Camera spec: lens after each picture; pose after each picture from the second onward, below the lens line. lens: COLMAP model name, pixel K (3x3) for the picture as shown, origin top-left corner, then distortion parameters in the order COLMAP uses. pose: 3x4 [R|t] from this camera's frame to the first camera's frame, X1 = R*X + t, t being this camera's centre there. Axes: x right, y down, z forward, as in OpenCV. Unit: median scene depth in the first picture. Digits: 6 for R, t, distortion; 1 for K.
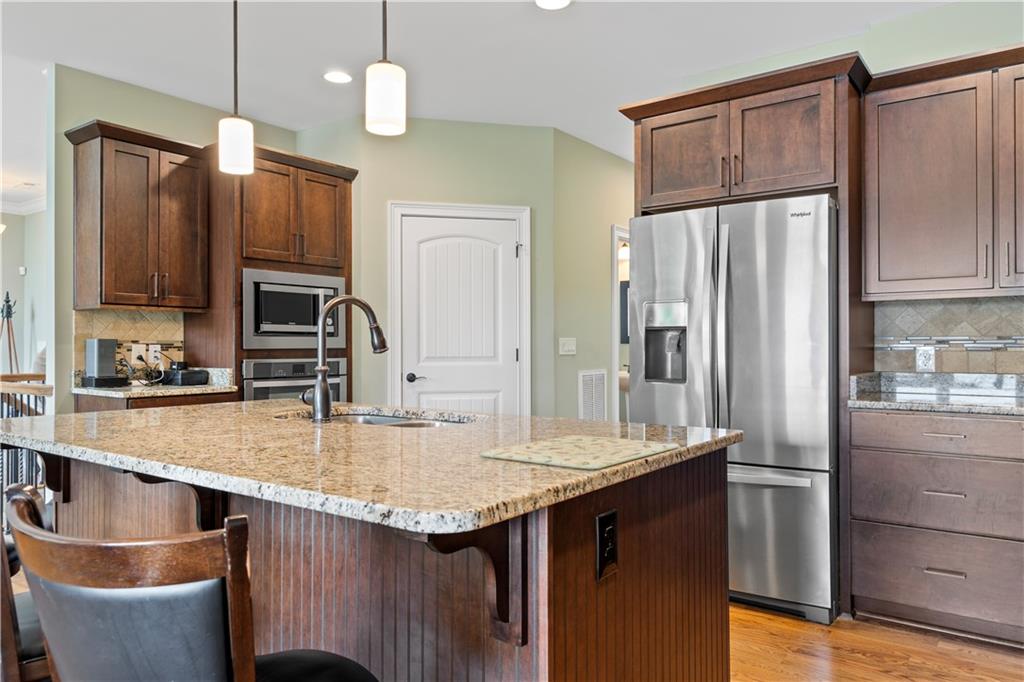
lens RADIAL K [[706.5, 0, 515.1], [0, 706.5, 341.3], [0, 0, 1]] dist [0.021360, -0.000804]
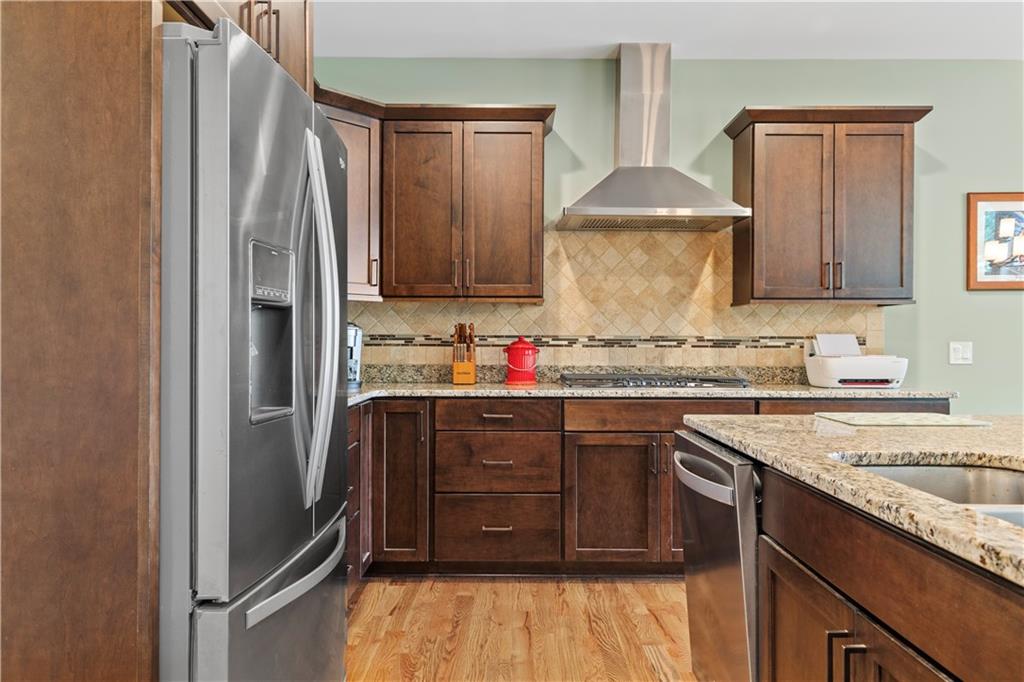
lens RADIAL K [[706.5, 0, 515.4], [0, 706.5, 342.7], [0, 0, 1]] dist [0.021360, -0.000804]
pose [[-0.599265, 0.000014, 0.800551, -0.295329], [-0.008149, 0.999948, -0.006117, 0.010777], [-0.800510, -0.010190, -0.599233, 1.274807]]
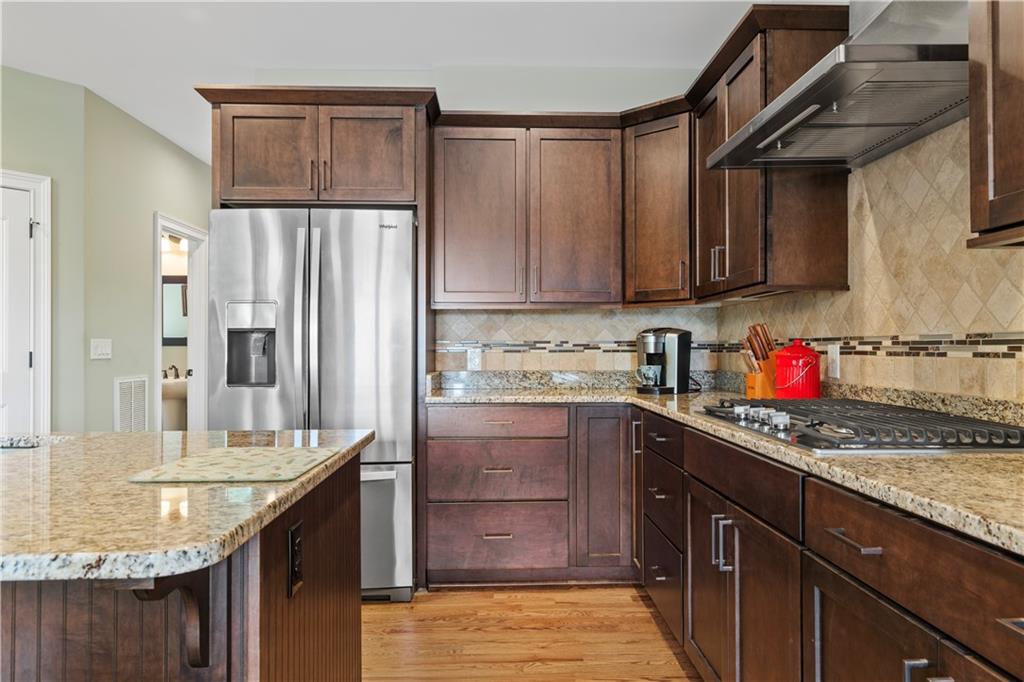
lens RADIAL K [[706.5, 0, 525.5], [0, 706.5, 343.4], [0, 0, 1]] dist [0.021360, -0.000804]
pose [[0.783059, 0.004701, 0.621930, -0.100595], [-0.004349, 0.999988, -0.002082, -0.000001], [-0.621932, -0.001074, 0.783070, 0.029090]]
